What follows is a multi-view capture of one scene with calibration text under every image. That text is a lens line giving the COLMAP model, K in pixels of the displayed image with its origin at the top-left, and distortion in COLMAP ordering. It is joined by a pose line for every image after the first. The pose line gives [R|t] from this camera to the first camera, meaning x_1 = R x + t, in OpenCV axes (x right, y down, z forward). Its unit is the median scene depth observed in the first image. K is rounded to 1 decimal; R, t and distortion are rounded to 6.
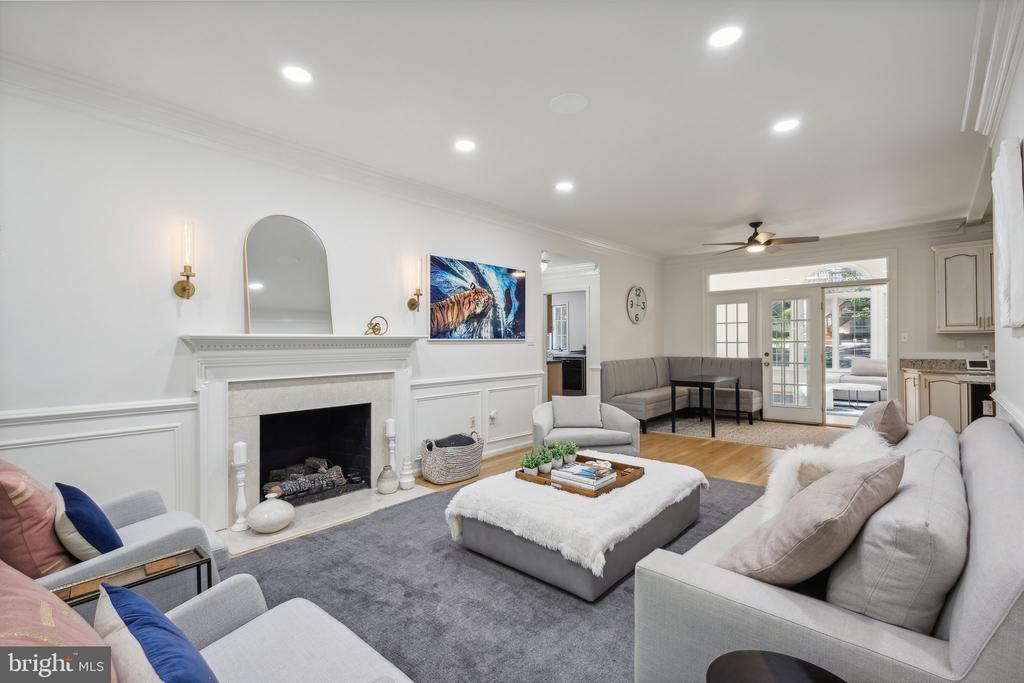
lens RADIAL K [[472.5, 0, 507.8], [0, 472.5, 340.8], [0, 0, 1]] dist [0.008144, -0.001146]
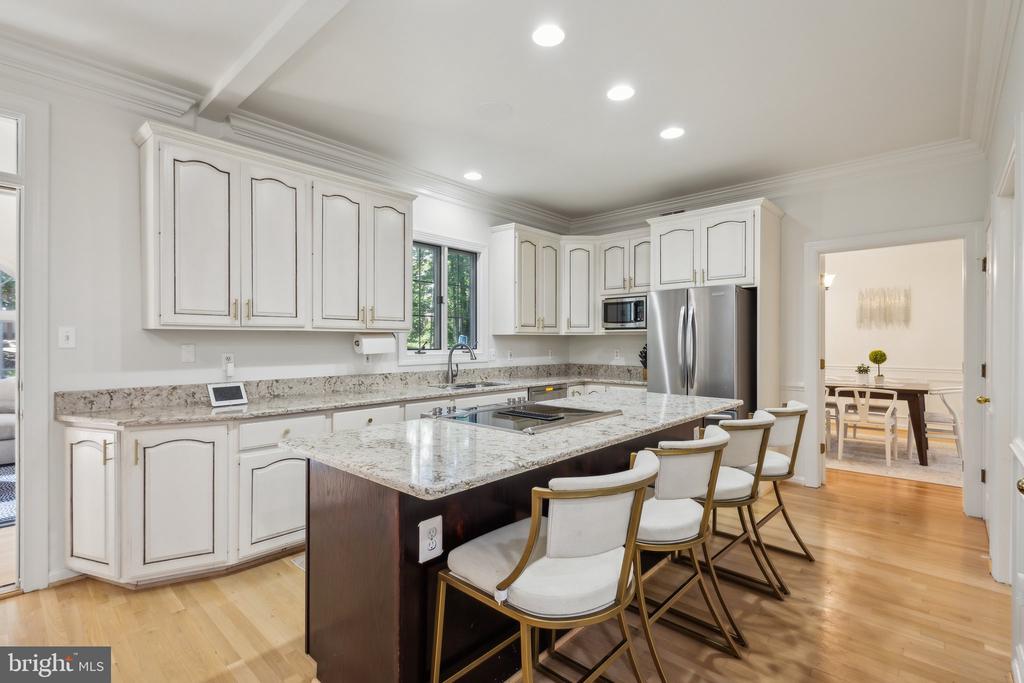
lens RADIAL K [[472.5, 0, 513.2], [0, 472.5, 345.8], [0, 0, 1]] dist [0.008144, -0.001146]
pose [[0.005795, 0.004060, 0.999975, 0.465320], [-0.002989, 0.999987, -0.004043, 0.000295], [-0.999979, -0.002965, 0.005807, 0.658170]]
